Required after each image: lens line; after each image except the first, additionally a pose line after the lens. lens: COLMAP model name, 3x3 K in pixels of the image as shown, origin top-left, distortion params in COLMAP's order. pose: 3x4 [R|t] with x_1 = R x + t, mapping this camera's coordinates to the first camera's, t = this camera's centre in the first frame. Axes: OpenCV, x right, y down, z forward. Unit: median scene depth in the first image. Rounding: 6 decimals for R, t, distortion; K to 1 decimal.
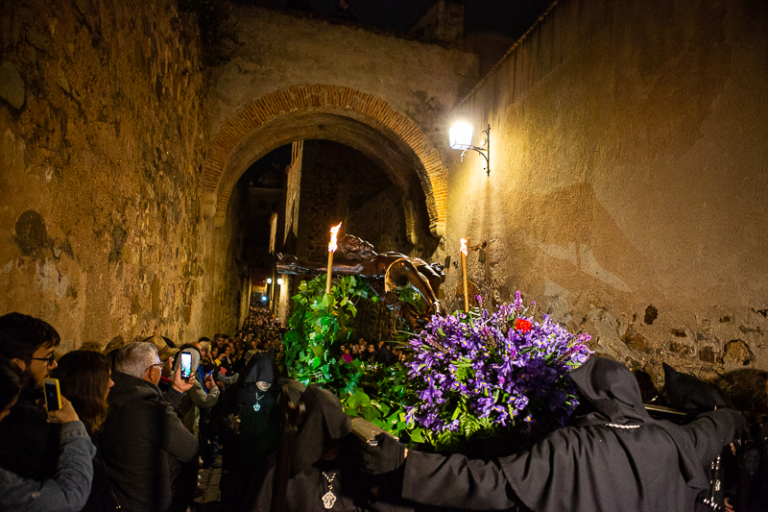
lens RADIAL K [[528.4, 0, 384.9], [0, 528.4, 257.3], [0, 0, 1]] dist [-0.039744, 0.000680]
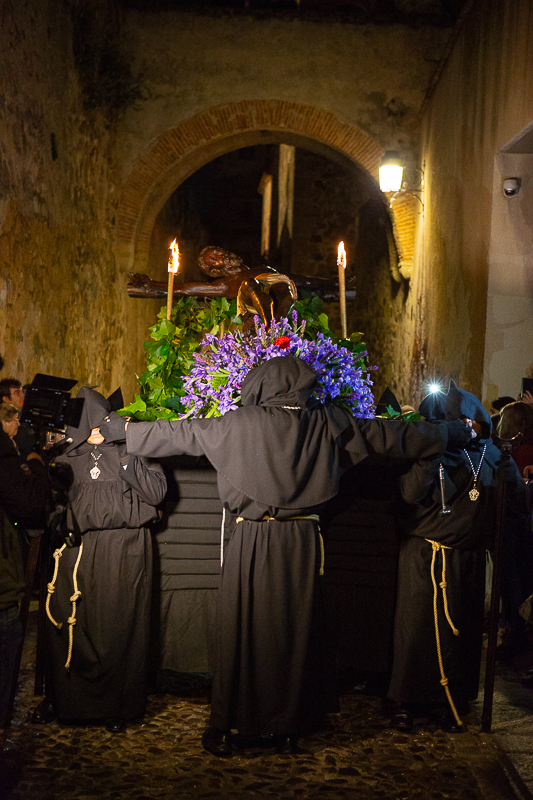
lens RADIAL K [[1260.8, 0, 266.4], [0, 1260.8, 399.7], [0, 0, 1]] dist [0.240015, 0.000000]
pose [[0.973131, -0.002939, -0.230235, 0.368042], [0.031483, 0.992226, 0.120399, -0.106117], [0.228092, -0.124412, 0.965658, -0.984700]]
